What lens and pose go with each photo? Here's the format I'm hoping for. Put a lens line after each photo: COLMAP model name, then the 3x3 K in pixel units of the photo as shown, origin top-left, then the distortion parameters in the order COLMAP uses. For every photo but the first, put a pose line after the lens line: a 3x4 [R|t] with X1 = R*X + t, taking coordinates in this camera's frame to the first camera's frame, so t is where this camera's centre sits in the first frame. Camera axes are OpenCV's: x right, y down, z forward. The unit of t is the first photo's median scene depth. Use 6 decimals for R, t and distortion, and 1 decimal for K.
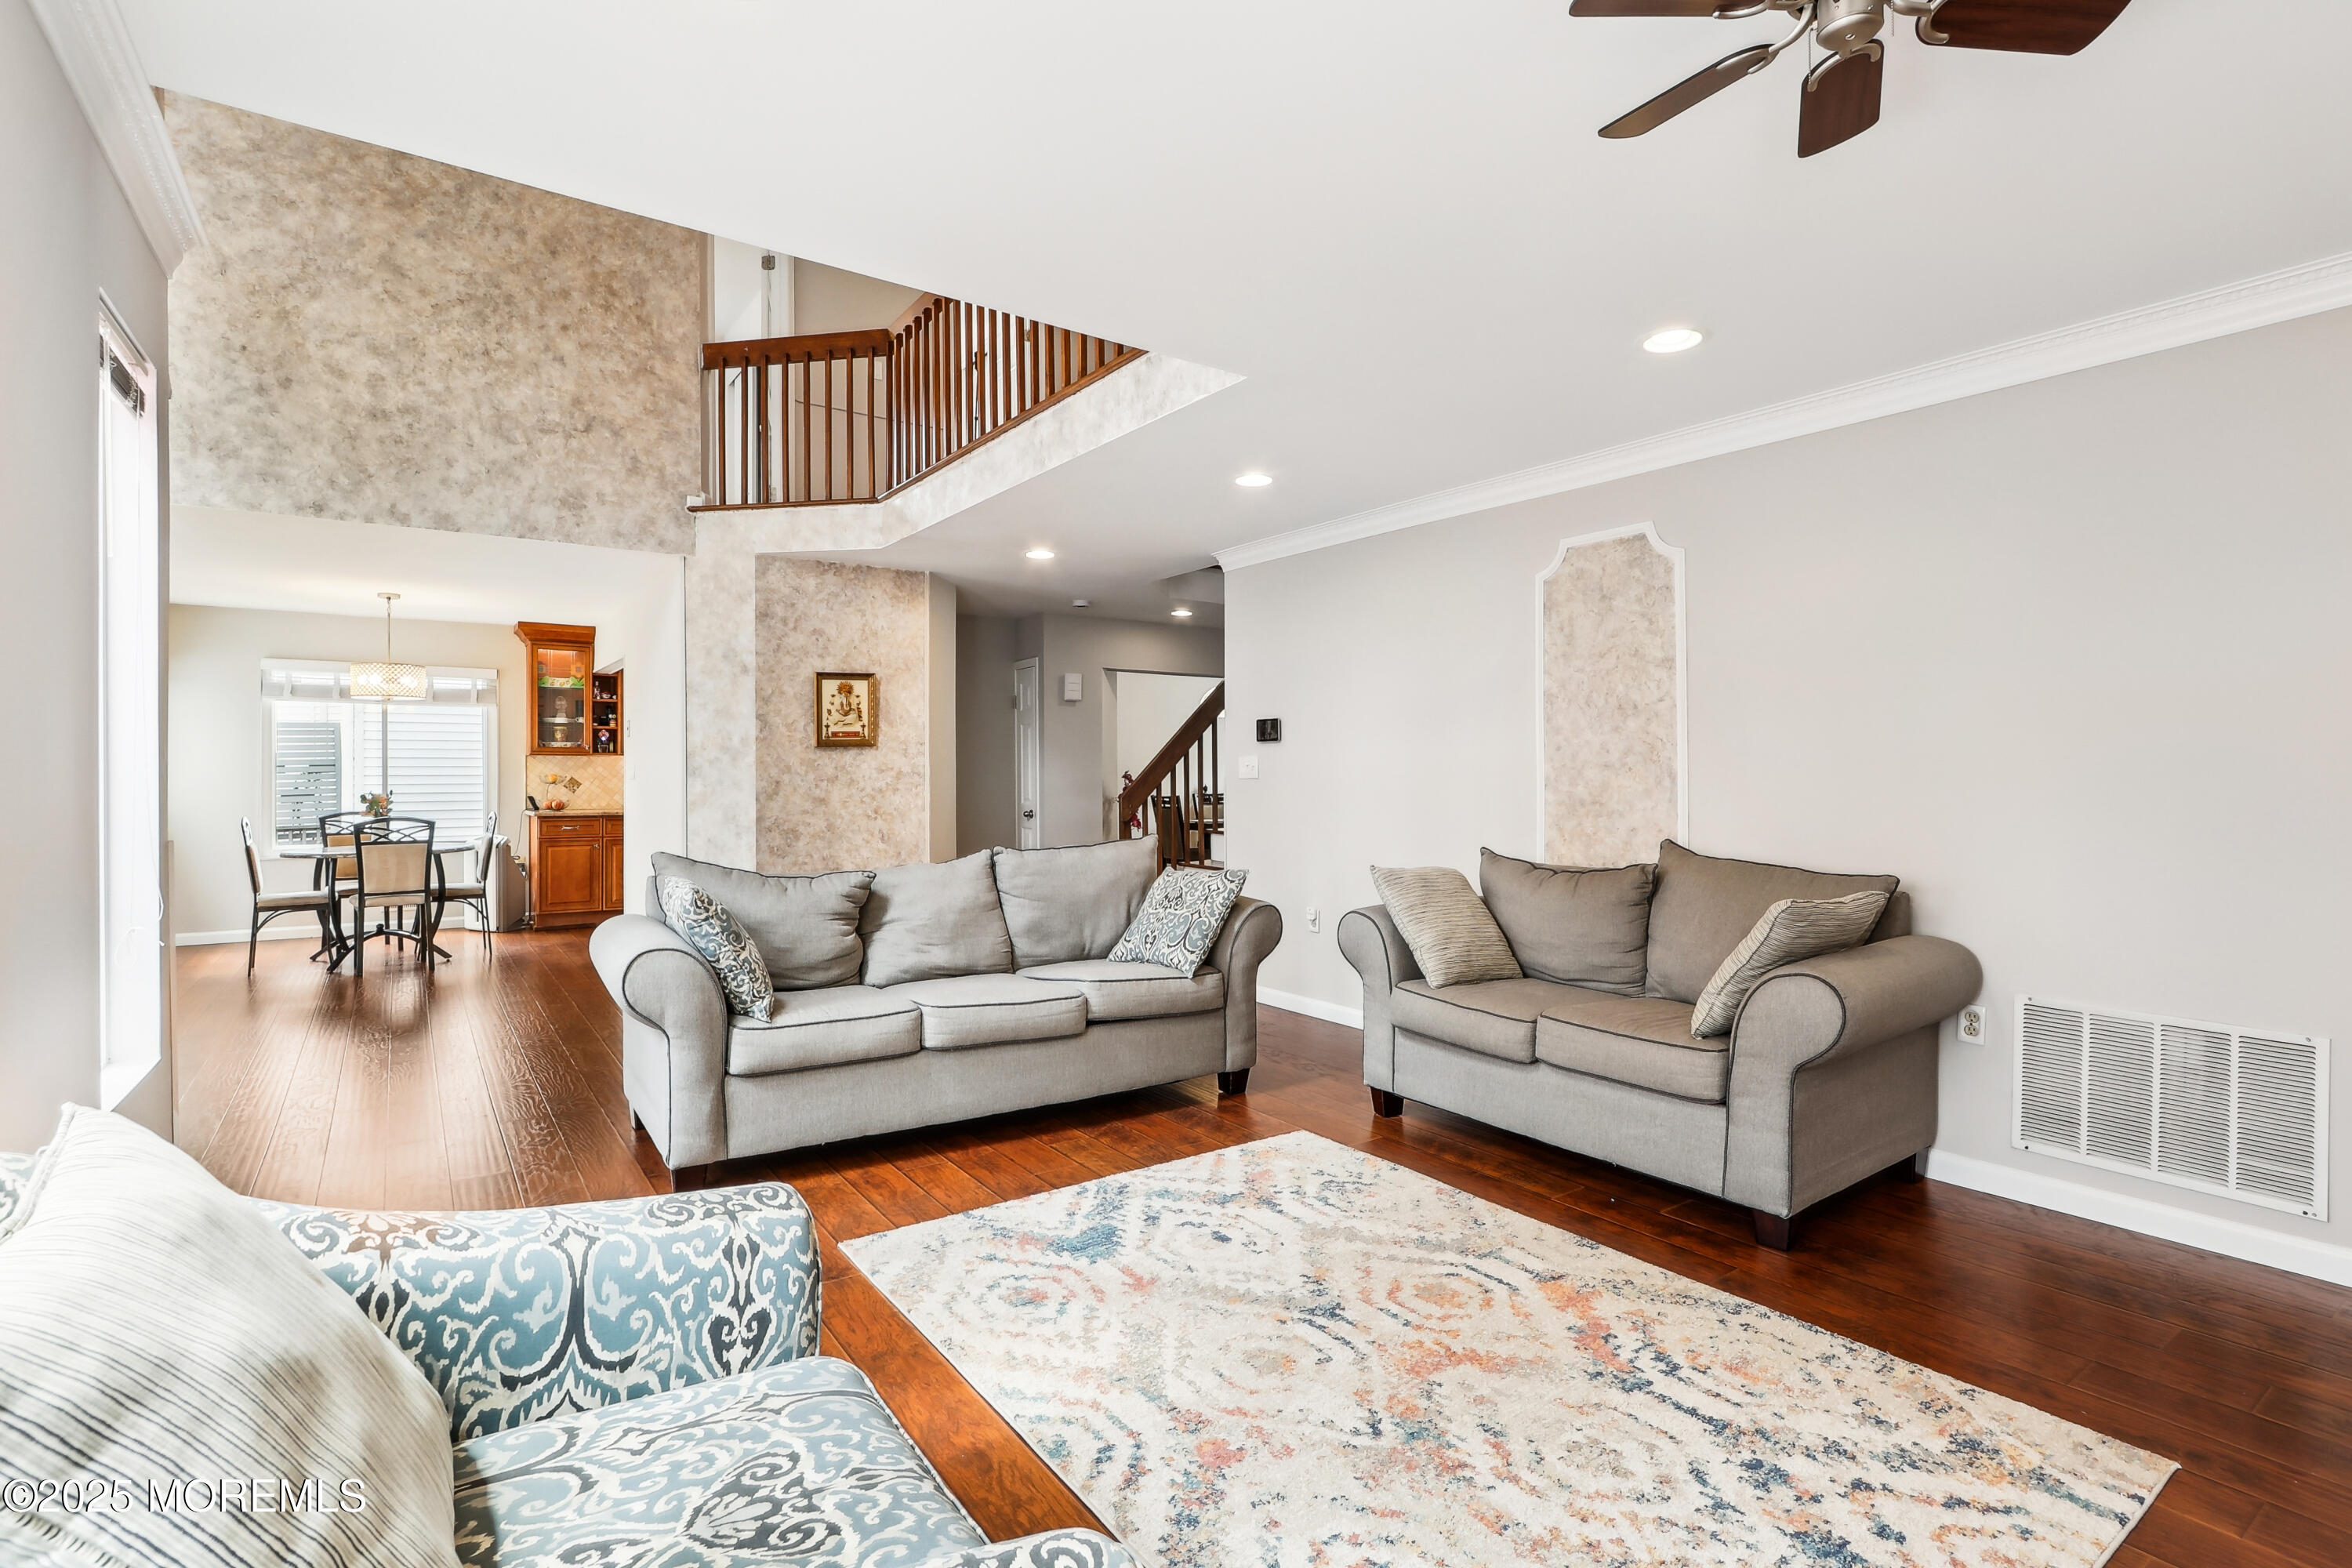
lens RADIAL K [[1118.5, 0, 1183.6], [0, 1118.5, 772.6], [0, 0, 1]] dist [-0.018535, 0.003614]
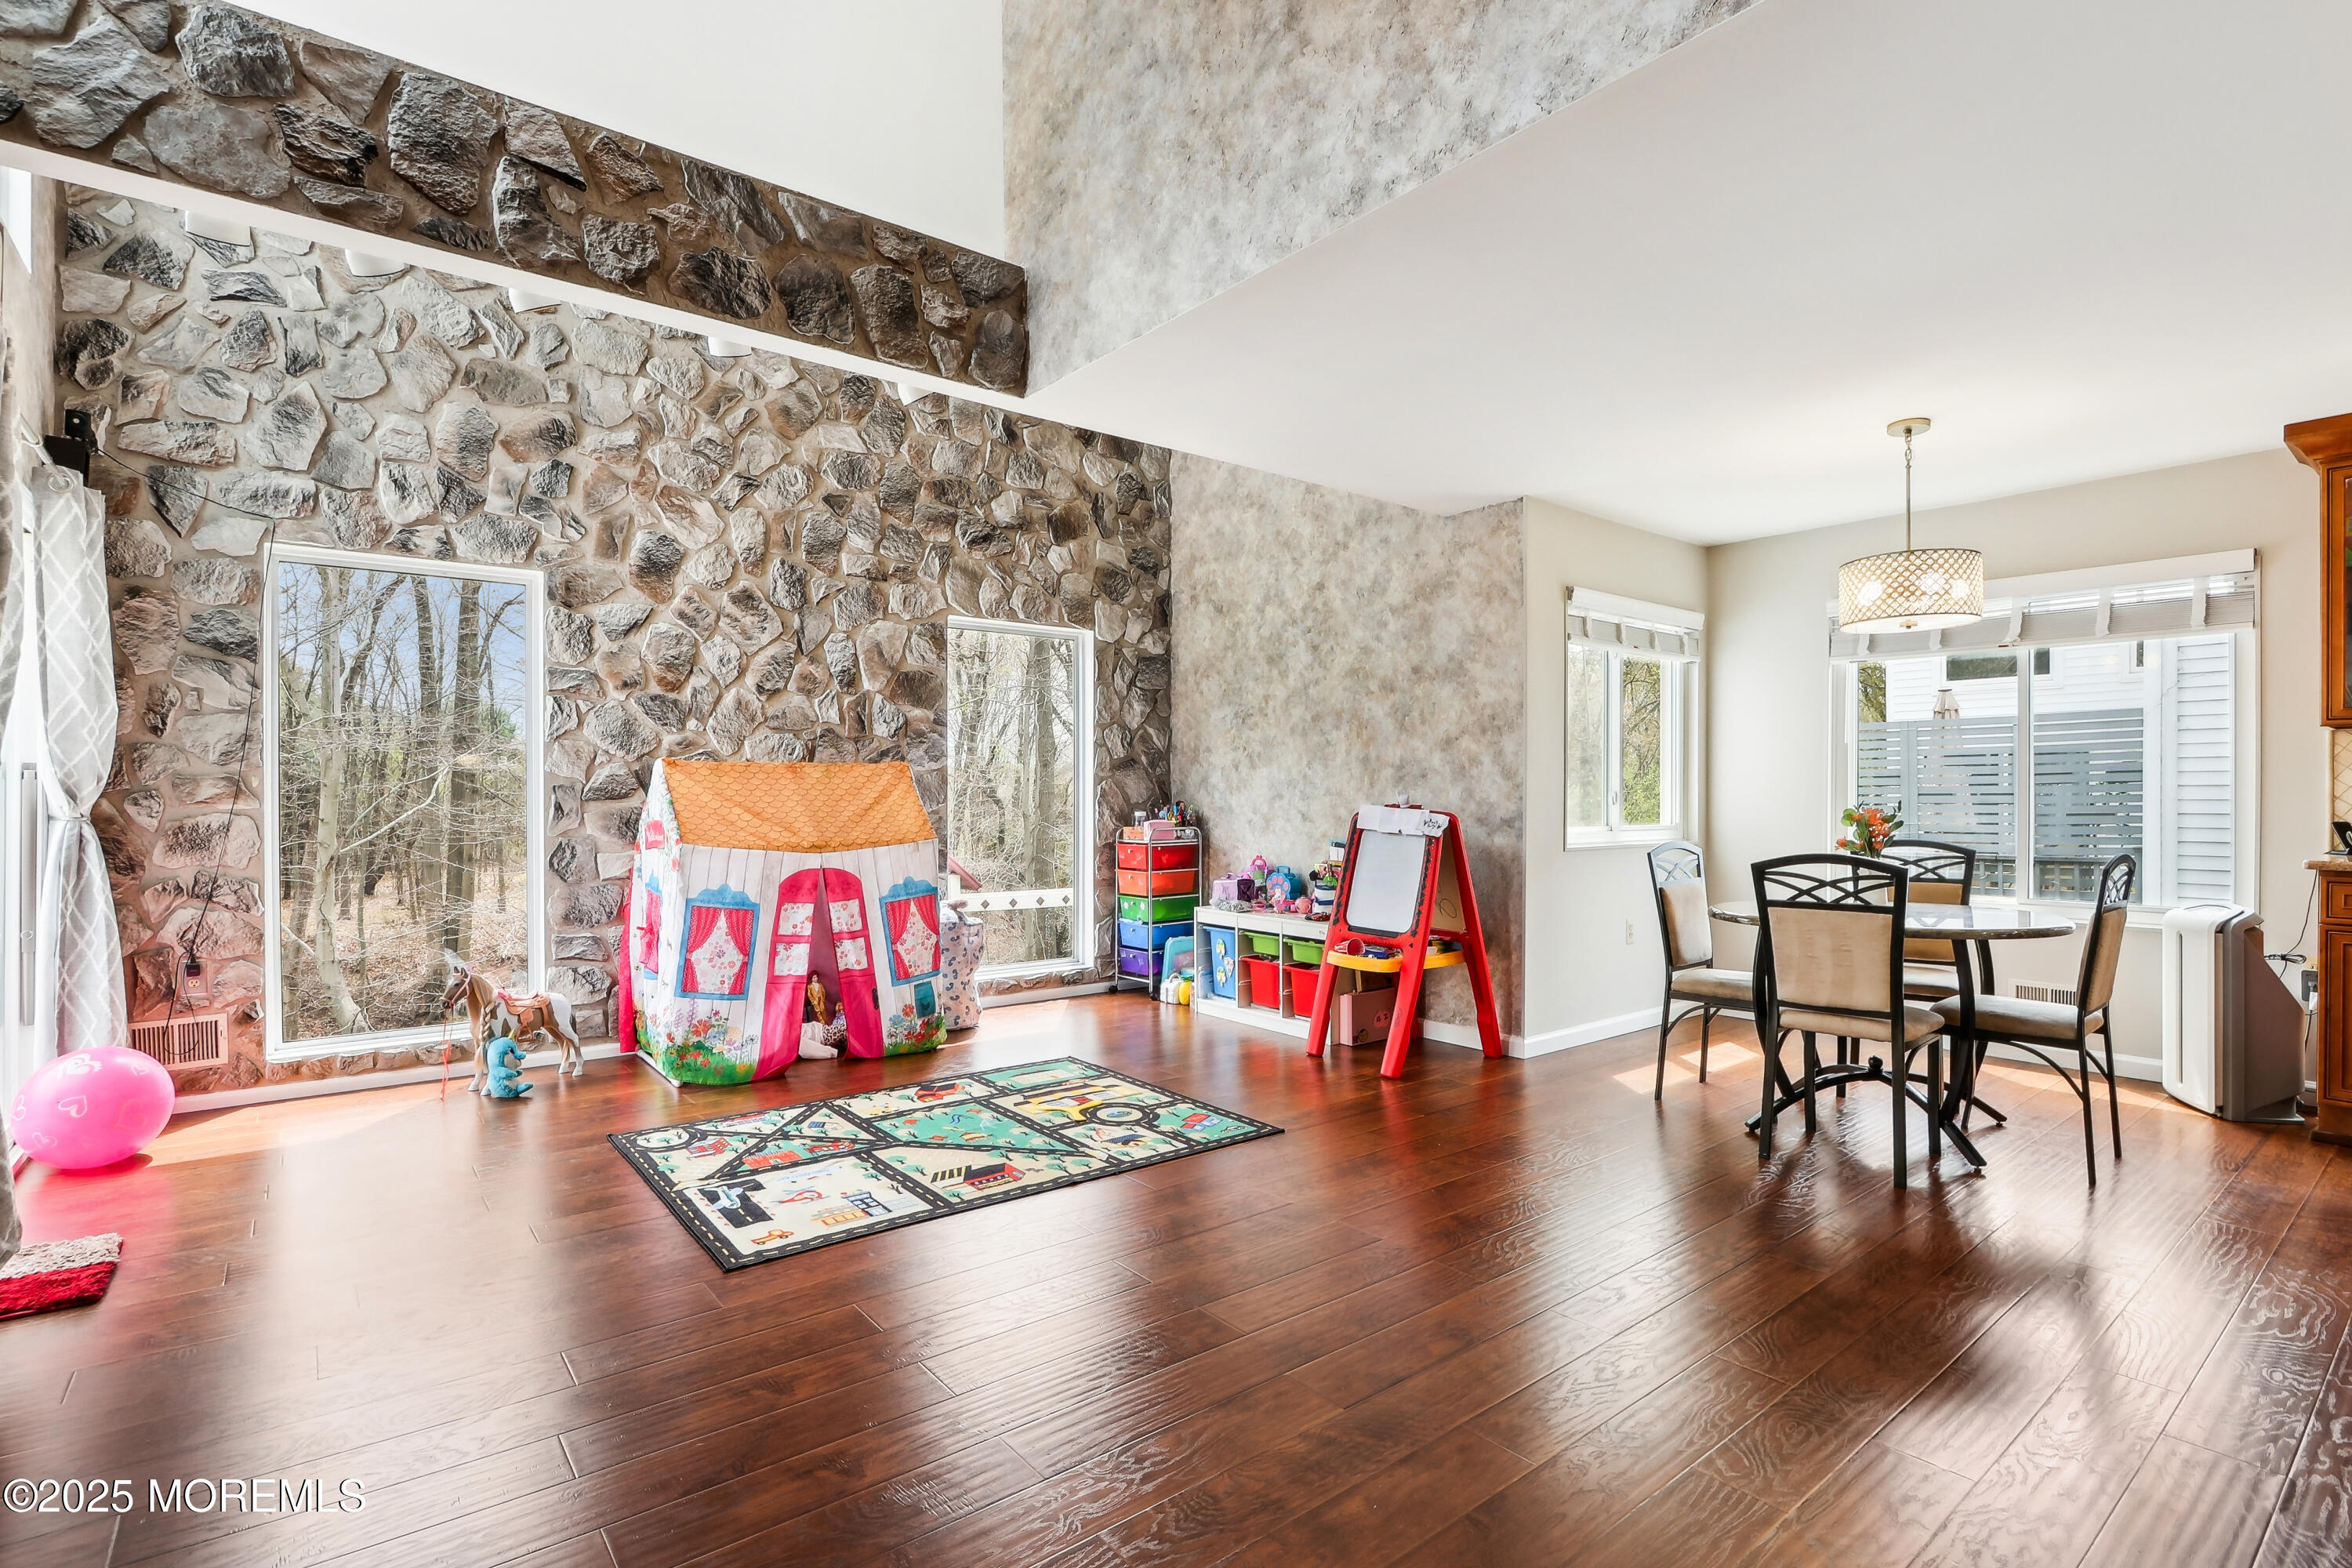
lens RADIAL K [[1118.5, 0, 1158.4], [0, 1118.5, 792.8], [0, 0, 1]] dist [-0.018535, 0.003614]
pose [[0.056209, -0.000008, -0.998419, -0.318619], [0.001530, 0.999999, 0.000078, 0.016052], [0.998418, -0.001532, 0.056209, 0.904935]]
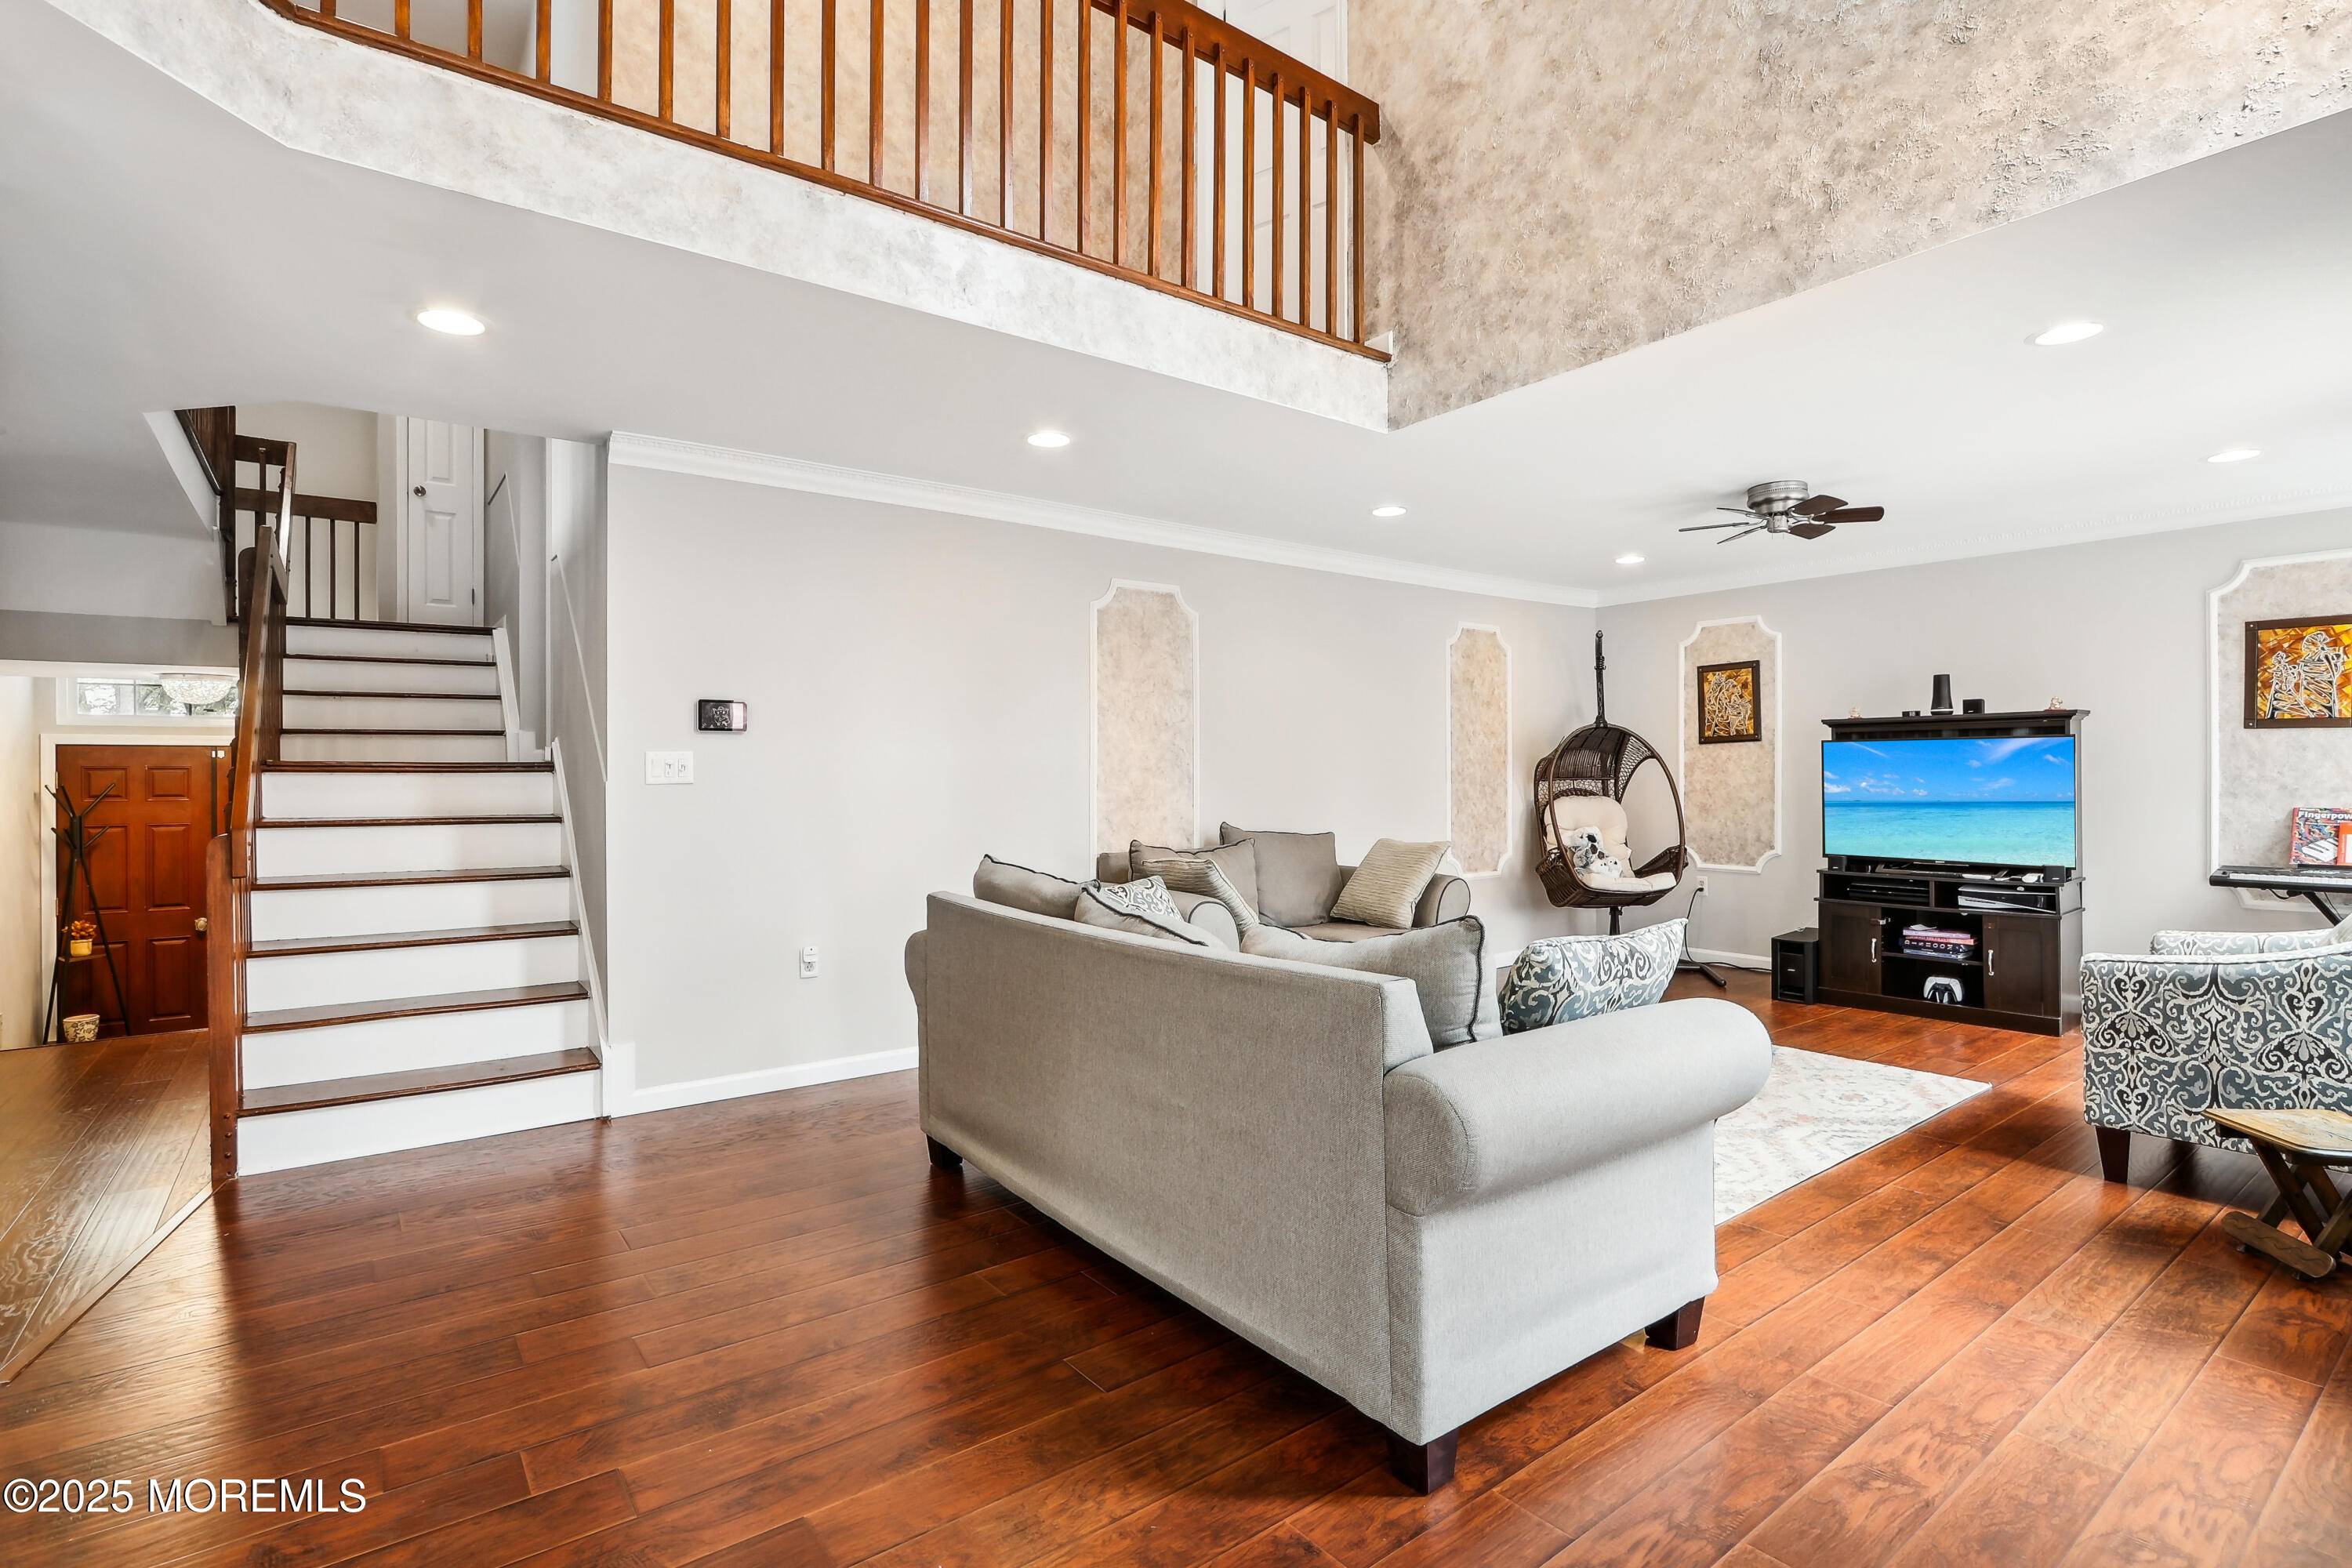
lens RADIAL K [[1118.5, 0, 1161.2], [0, 1118.5, 787.2], [0, 0, 1]] dist [-0.018535, 0.003614]
pose [[-0.024871, -0.007535, 0.999662, -0.736853], [0.005364, 0.999956, 0.007671, 0.003574], [-0.999676, 0.005553, -0.024829, 0.852577]]
